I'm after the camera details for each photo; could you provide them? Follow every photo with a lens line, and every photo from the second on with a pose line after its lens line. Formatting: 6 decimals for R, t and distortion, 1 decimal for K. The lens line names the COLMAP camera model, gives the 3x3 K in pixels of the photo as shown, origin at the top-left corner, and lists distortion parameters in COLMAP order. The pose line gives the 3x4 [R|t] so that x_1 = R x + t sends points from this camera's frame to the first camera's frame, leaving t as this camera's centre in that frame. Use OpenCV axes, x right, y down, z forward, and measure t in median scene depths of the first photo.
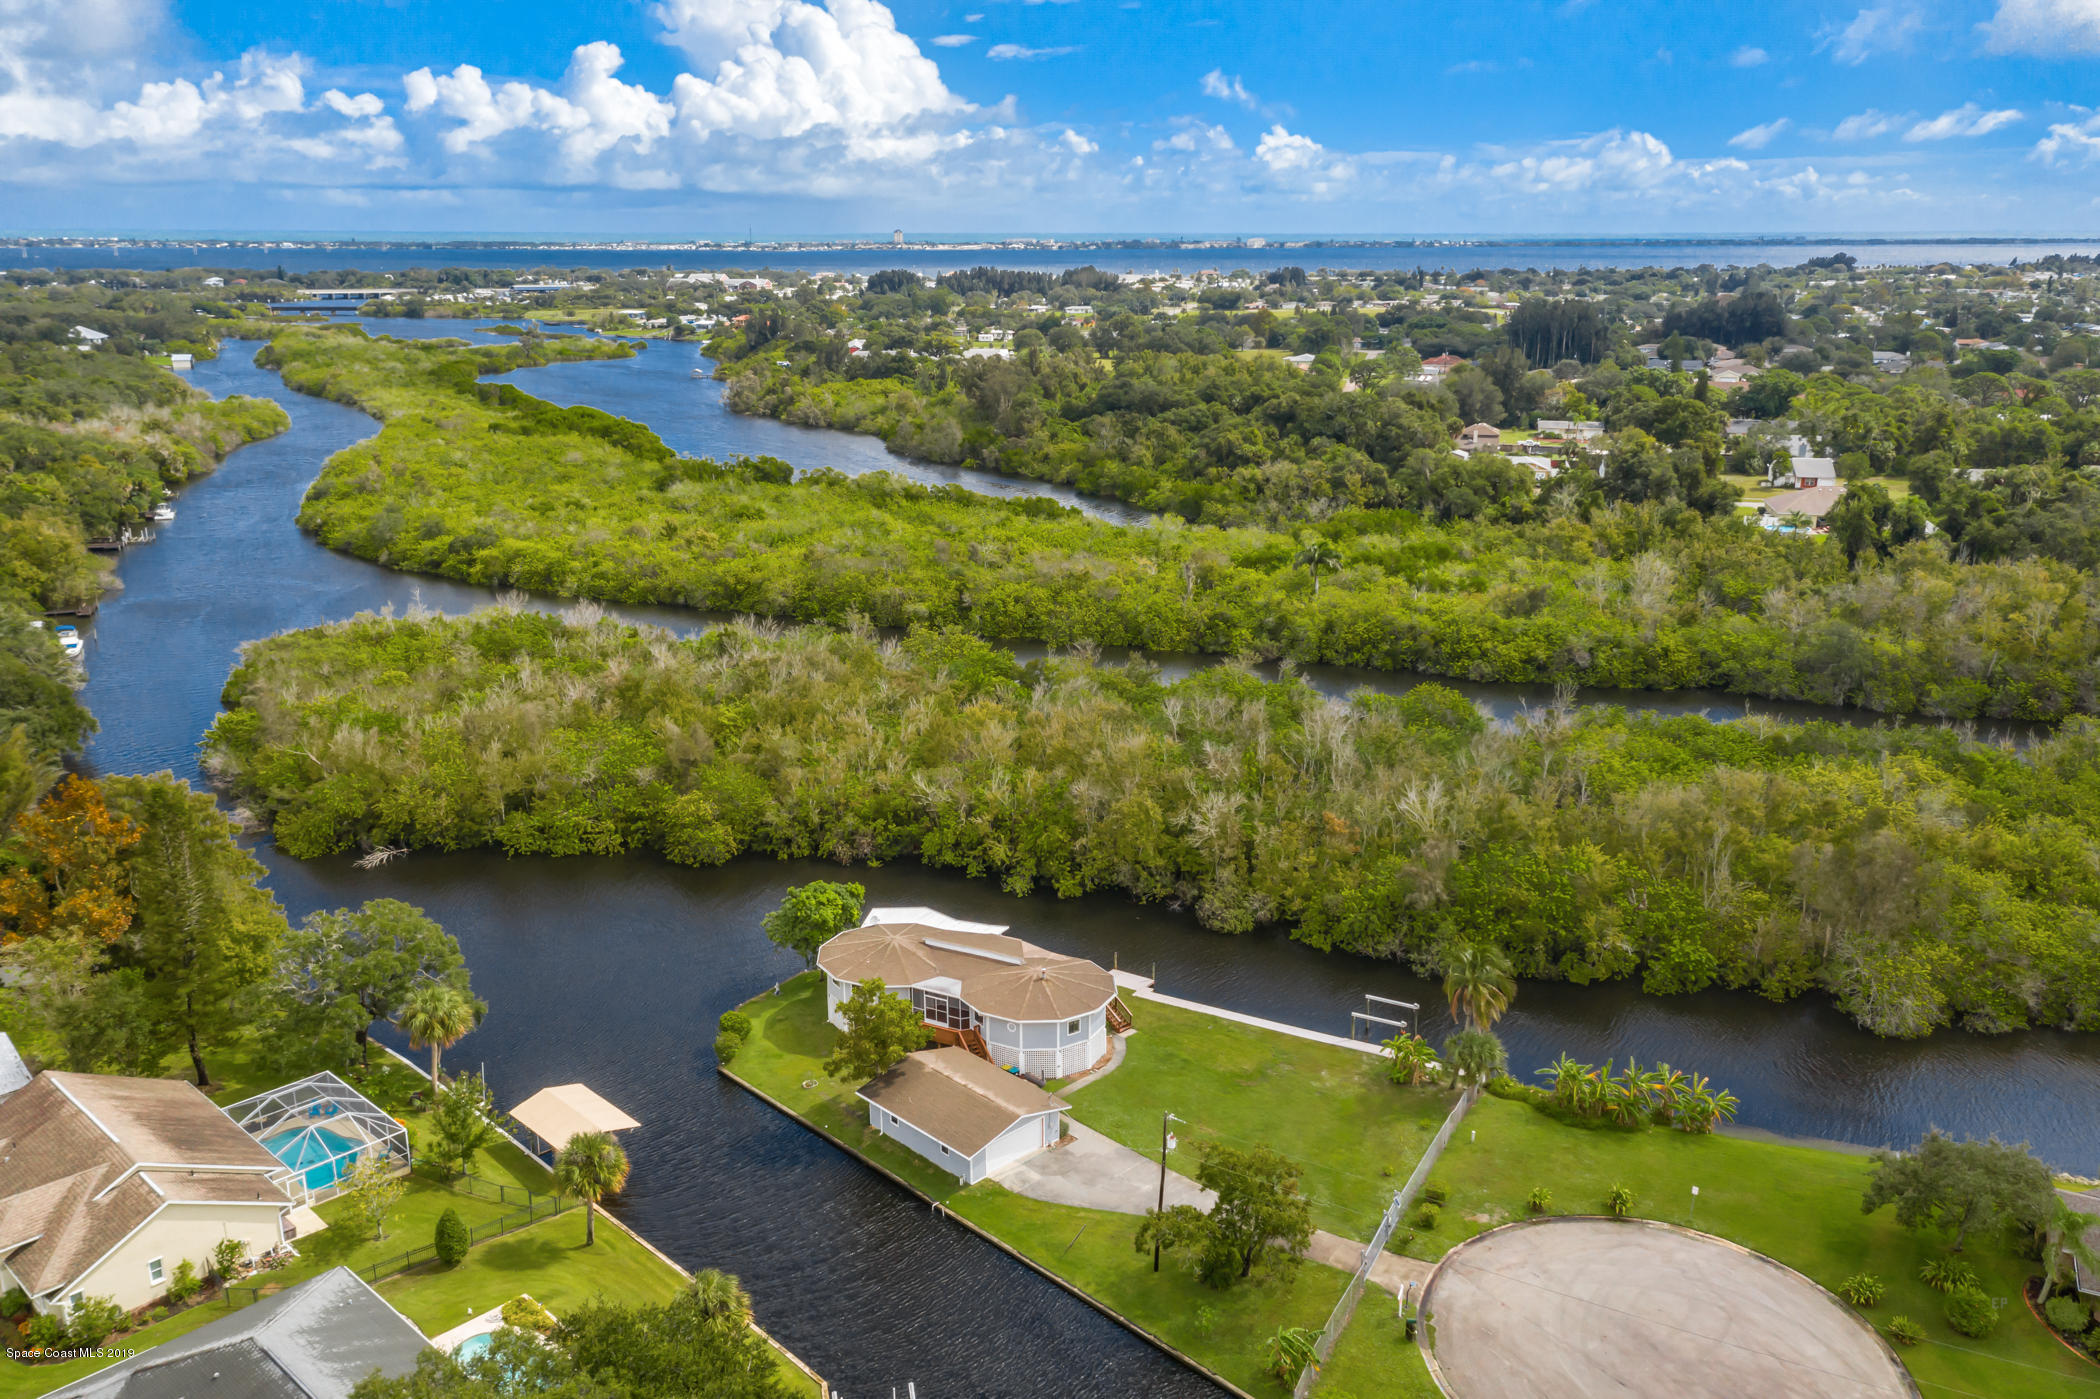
lens RADIAL K [[1695.4, 0, 1047.0], [0, 1695.4, 587.2], [0, 0, 1]] dist [0.020008, 0.009786]
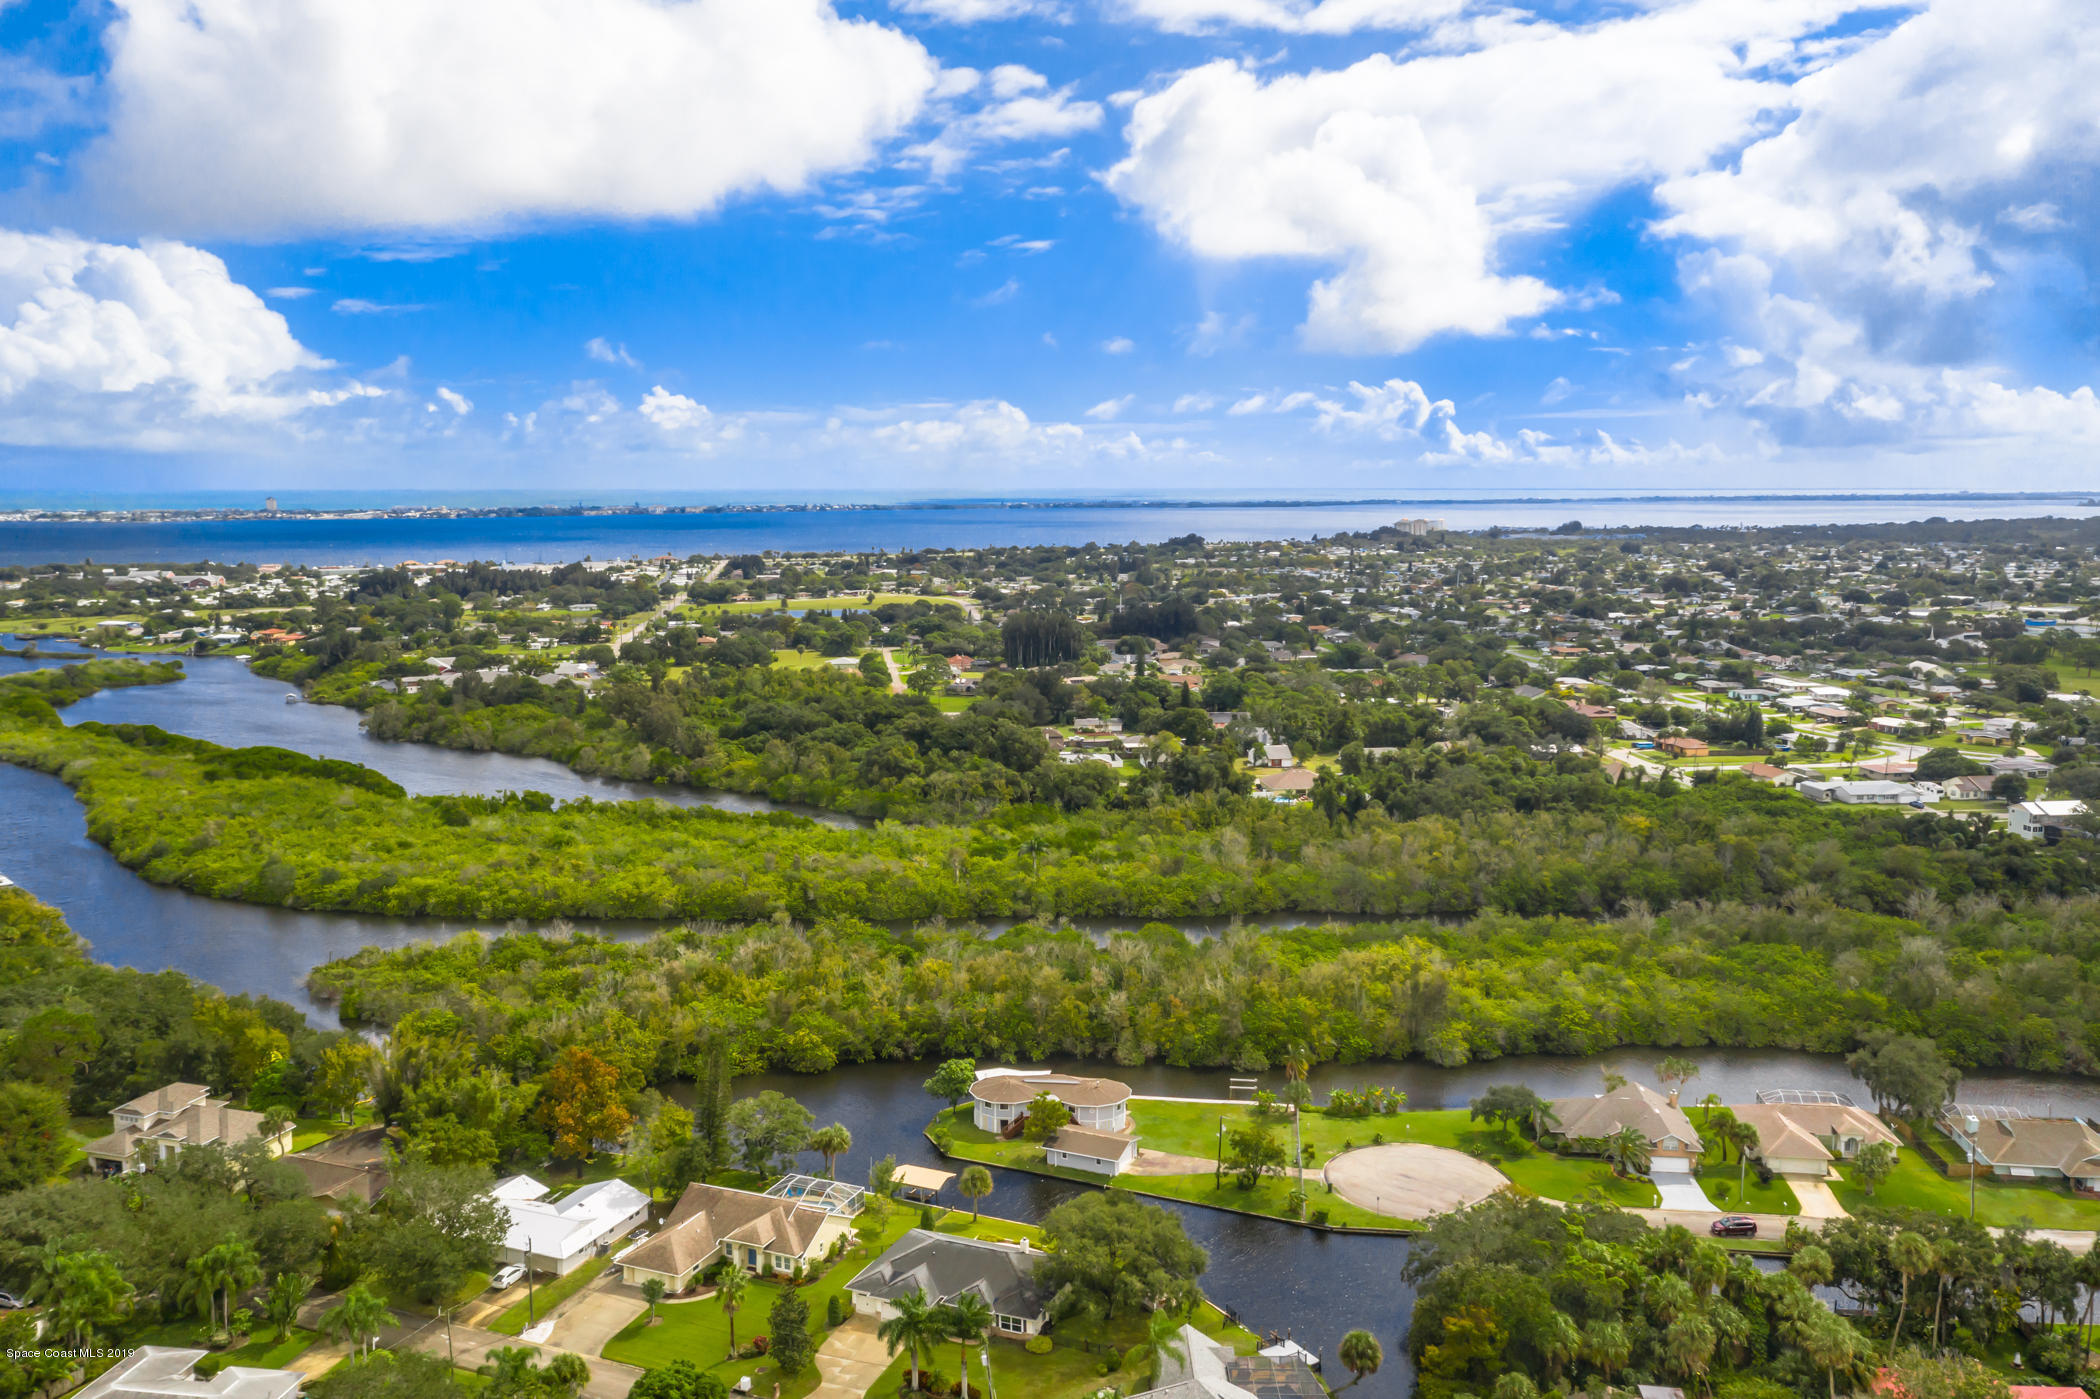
lens RADIAL K [[1674.7, 0, 1049.8], [0, 1674.7, 706.7], [0, 0, 1]] dist [-0.004607, 0.065030]
pose [[0.934718, -0.048905, 0.352008, -0.397999], [0.075516, 0.995199, -0.062259, -0.054772], [-0.347273, 0.084777, 0.933924, -0.478399]]
